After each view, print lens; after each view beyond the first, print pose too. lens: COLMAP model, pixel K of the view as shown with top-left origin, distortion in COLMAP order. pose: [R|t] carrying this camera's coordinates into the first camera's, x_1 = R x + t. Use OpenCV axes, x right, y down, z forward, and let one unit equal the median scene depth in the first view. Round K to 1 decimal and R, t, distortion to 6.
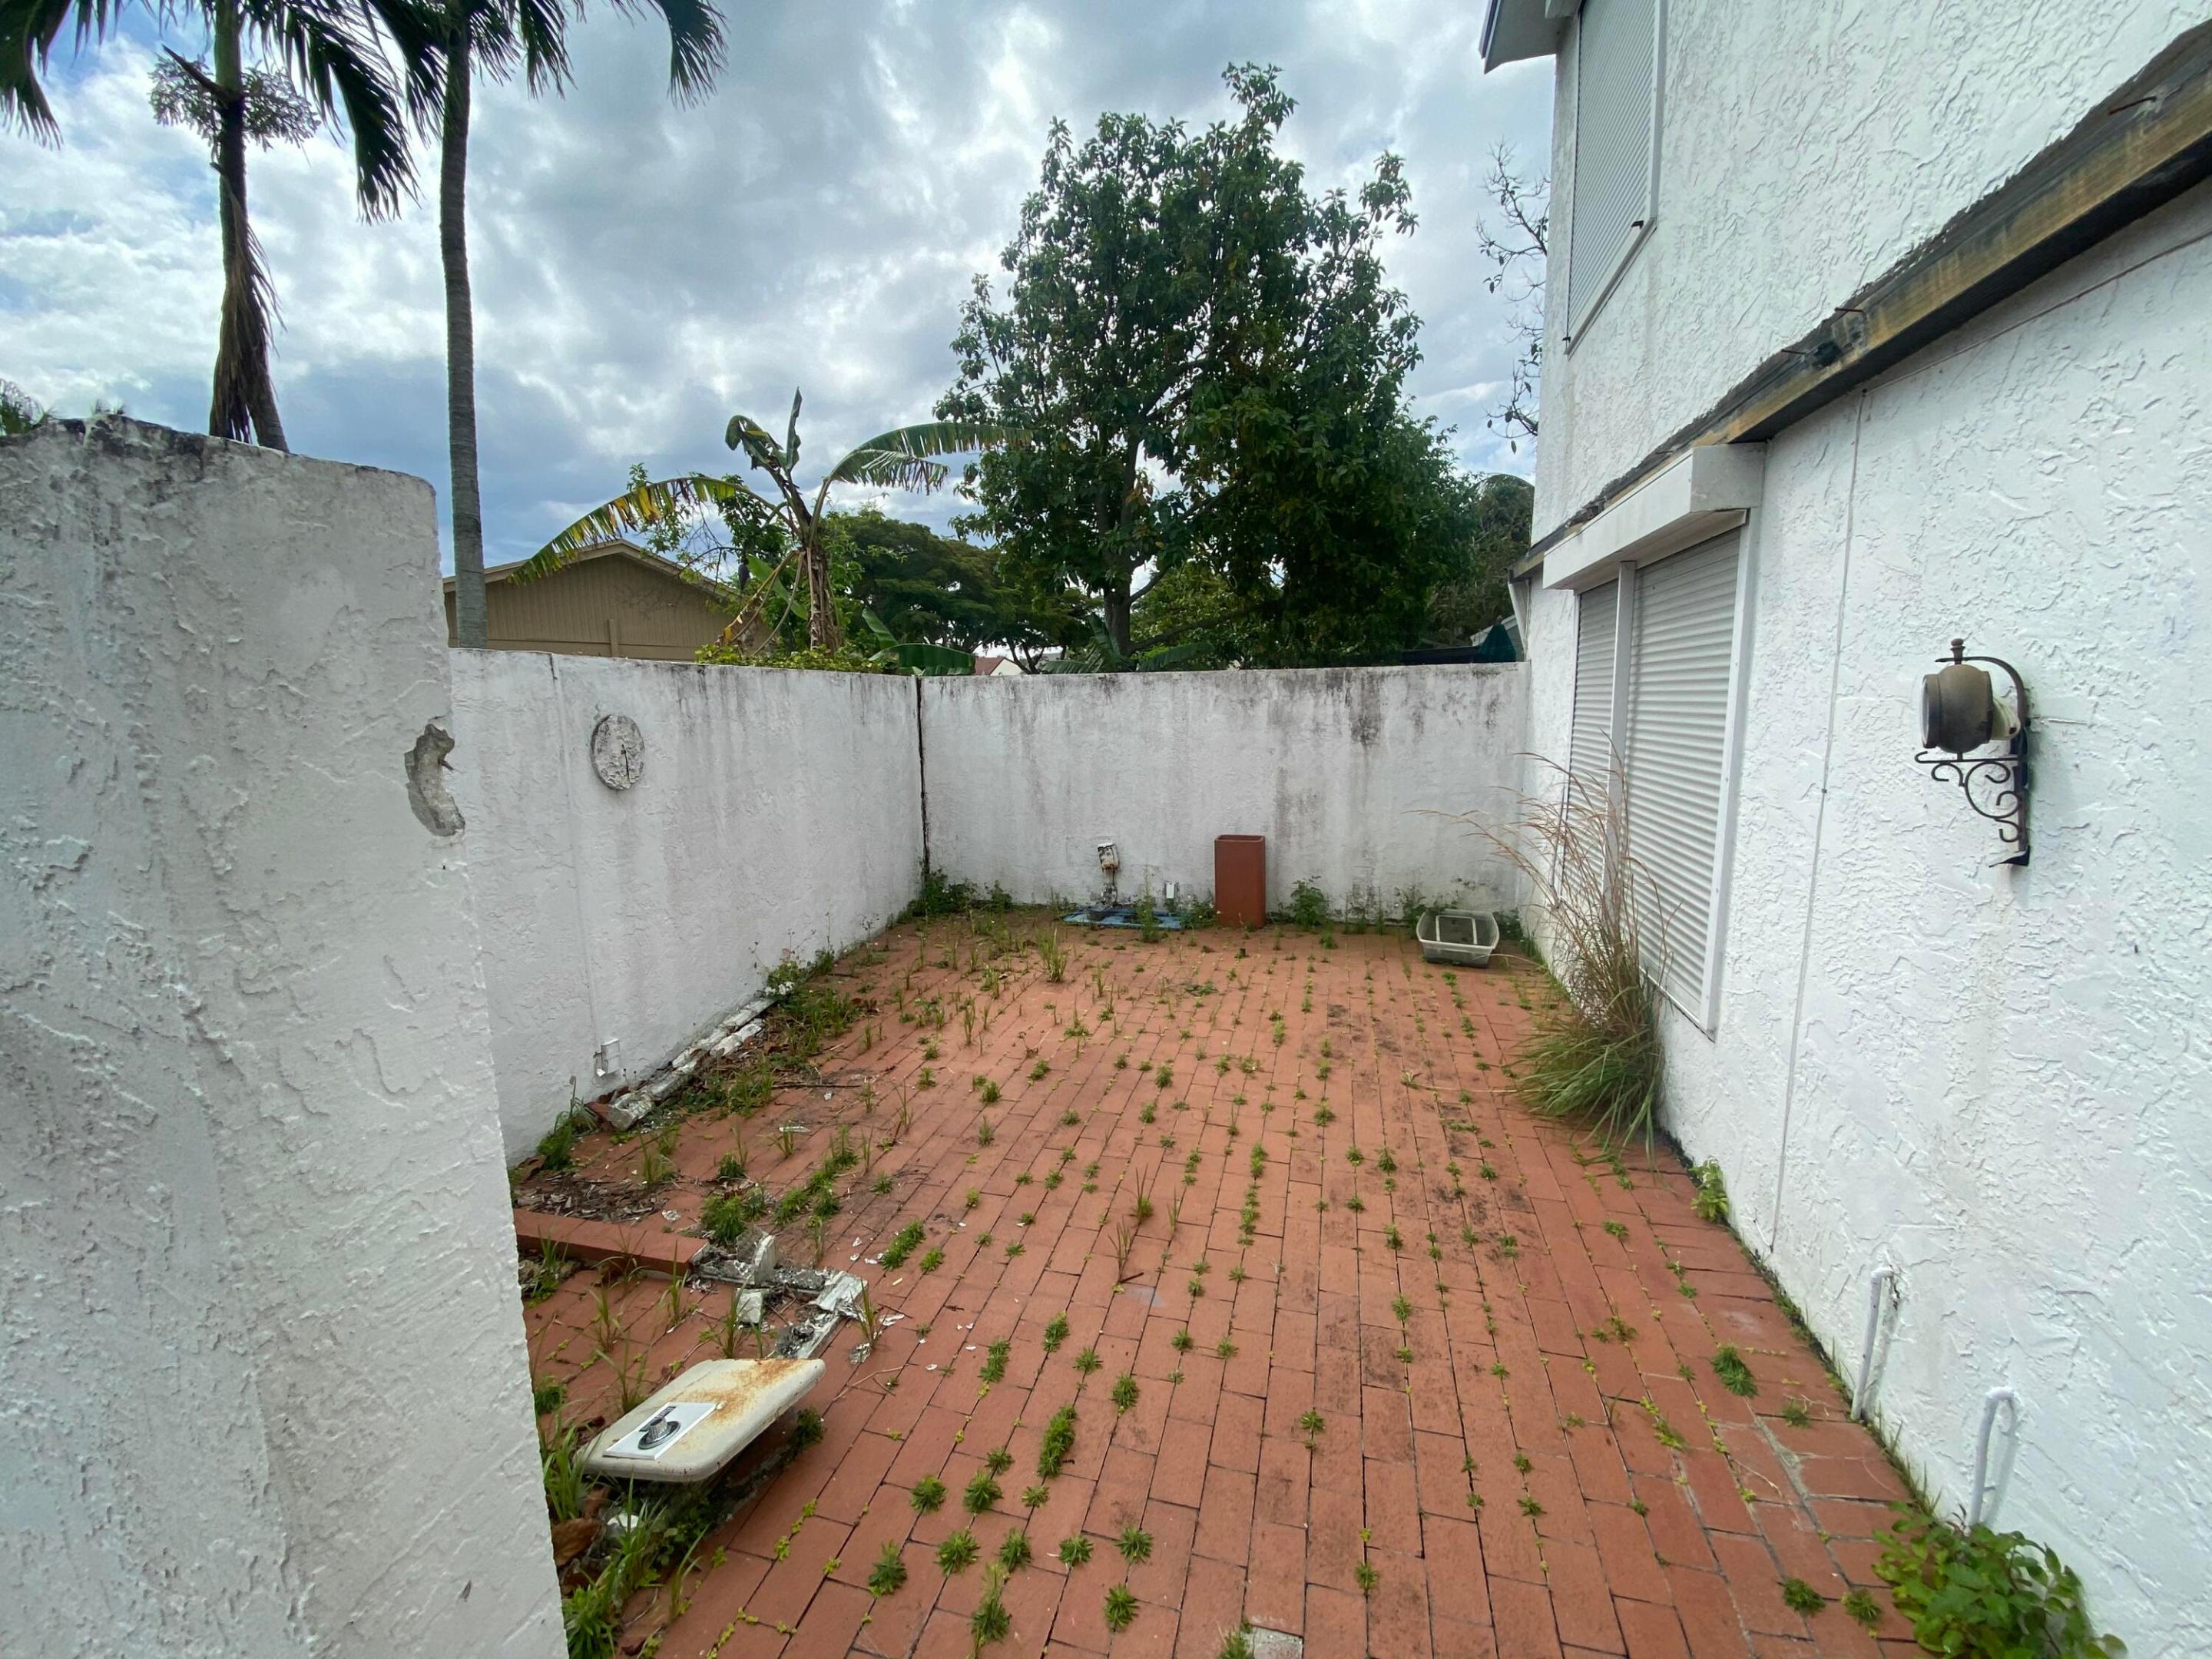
lens RADIAL K [[877.4, 0, 1106.0], [0, 877.4, 829.5], [0, 0, 1]] dist [0.000510, -0.013484]
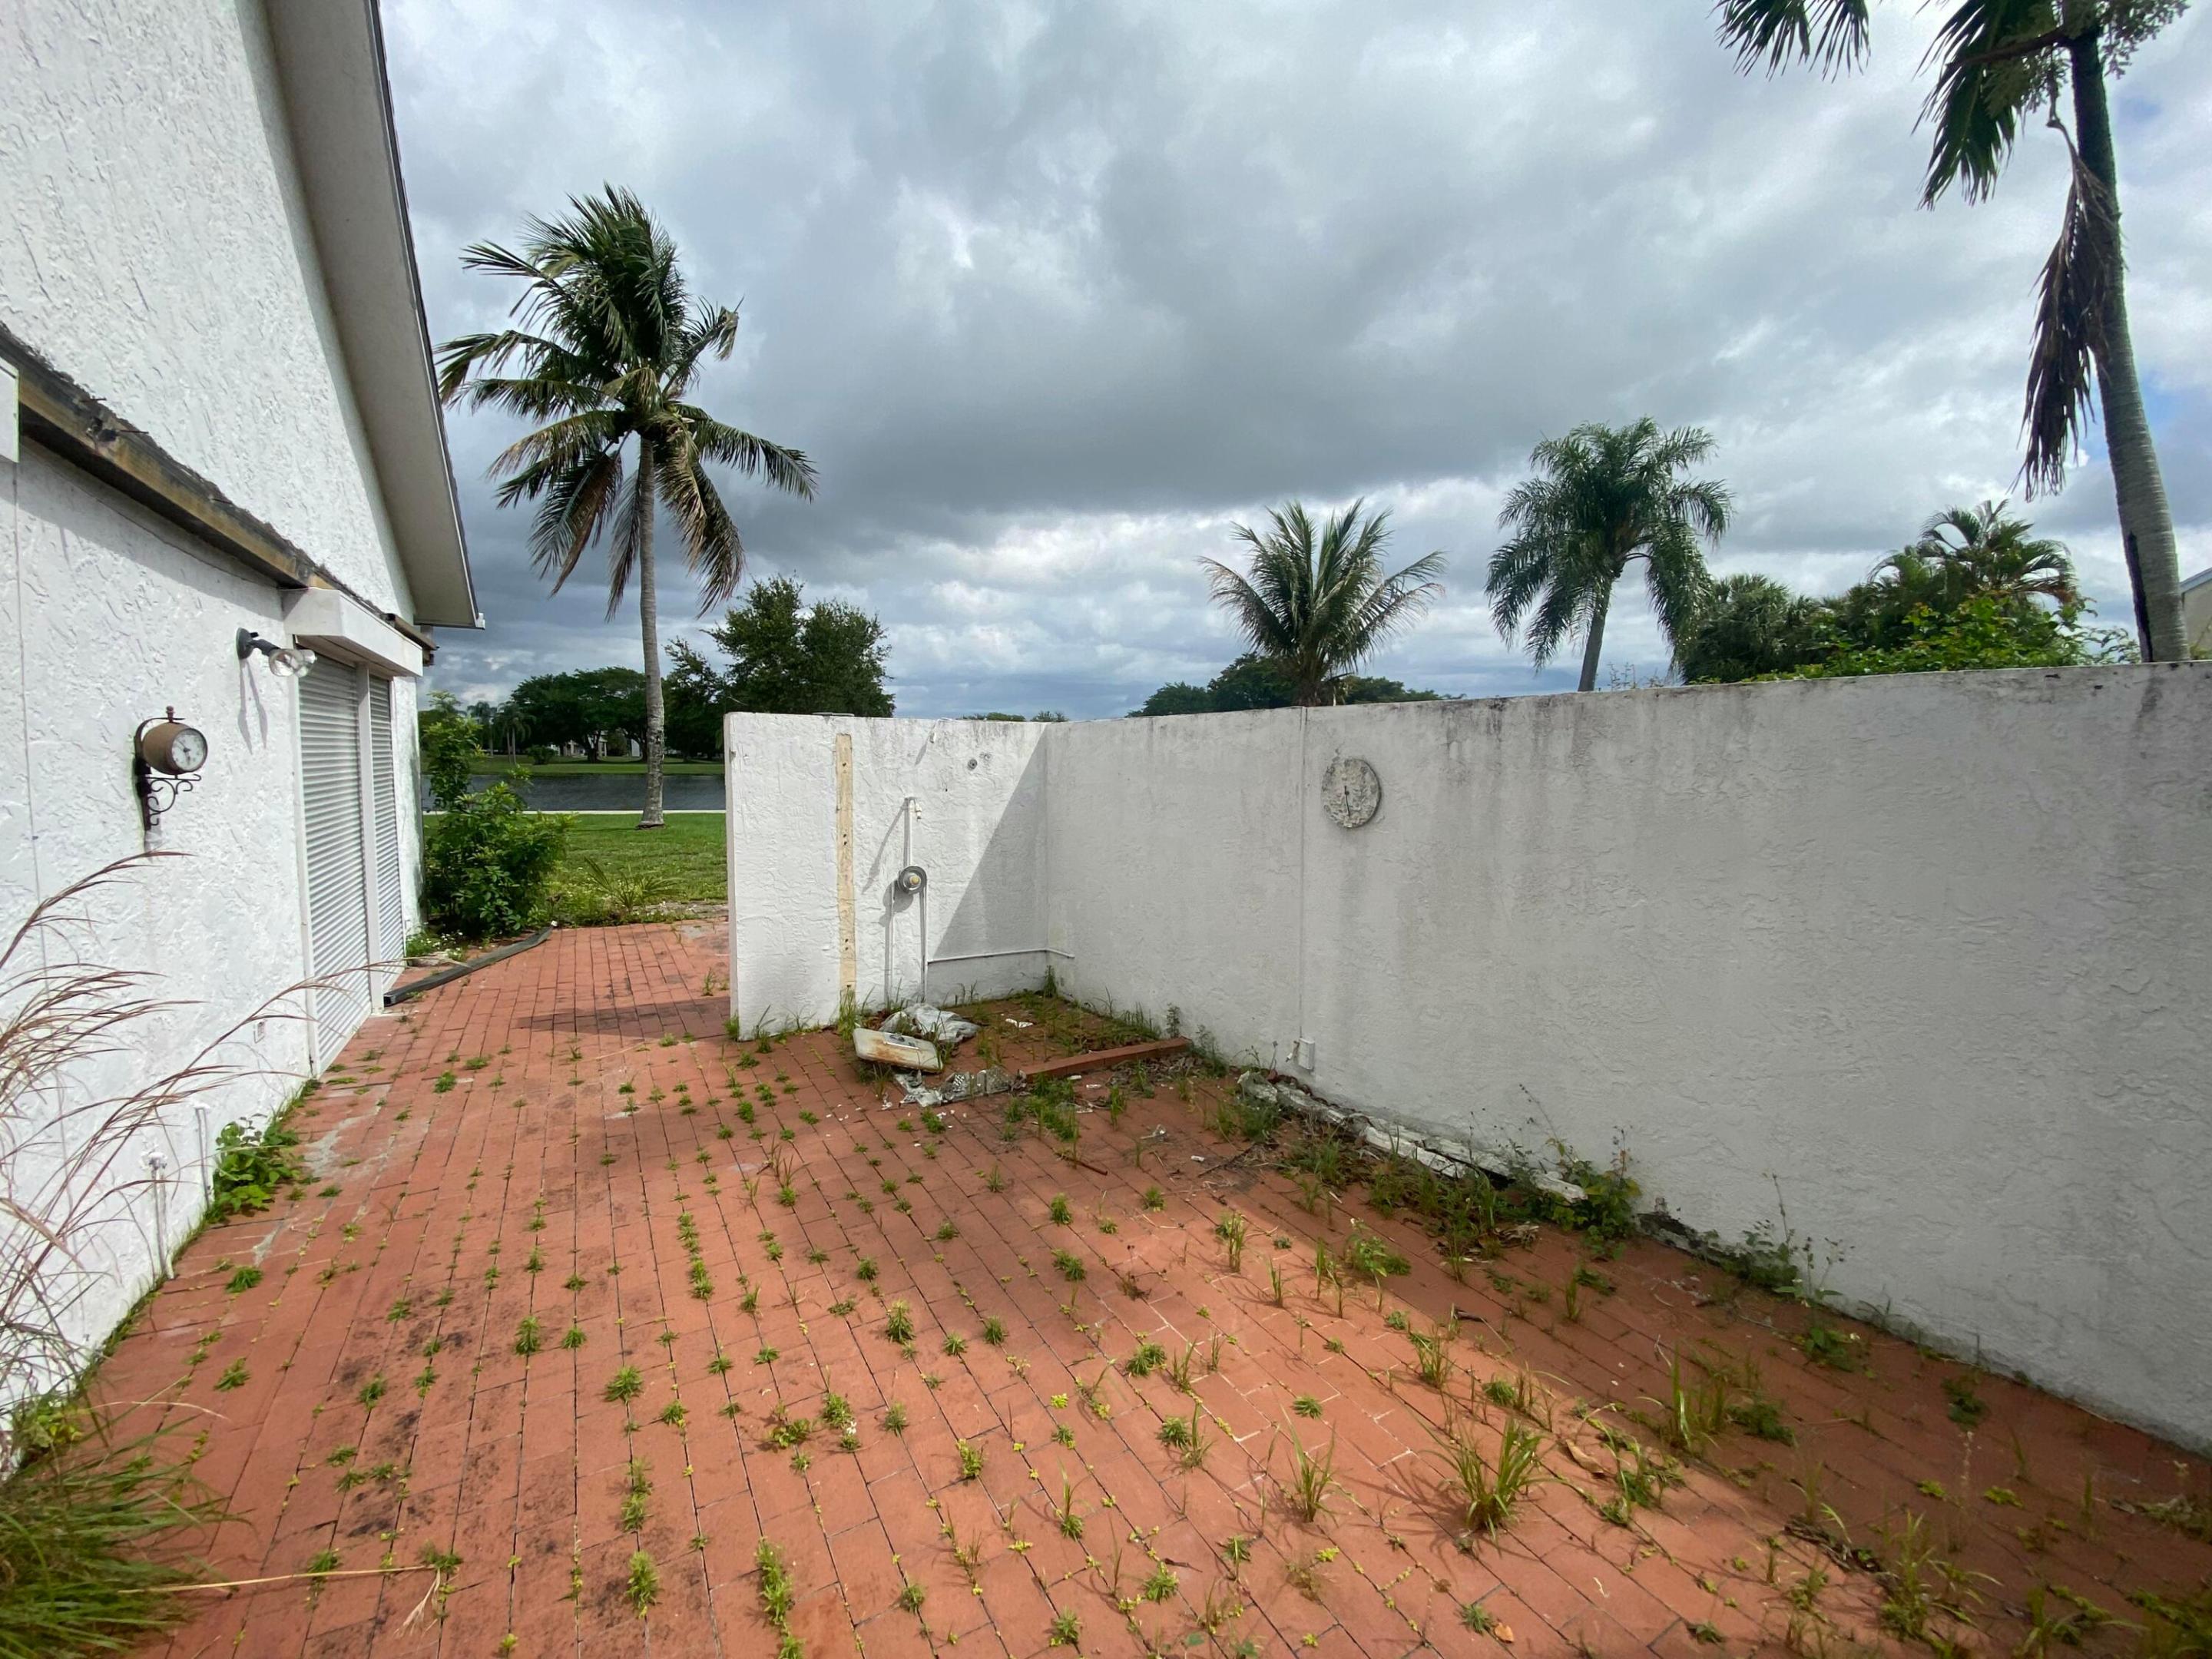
lens RADIAL K [[877.4, 0, 1106.0], [0, 877.4, 829.5], [0, 0, 1]] dist [0.000510, -0.013484]
pose [[-0.701484, 0.068293, -0.709406, 0.449552], [-0.103639, 0.975042, 0.196347, -0.245404], [0.705109, 0.211256, -0.676899, 1.682116]]
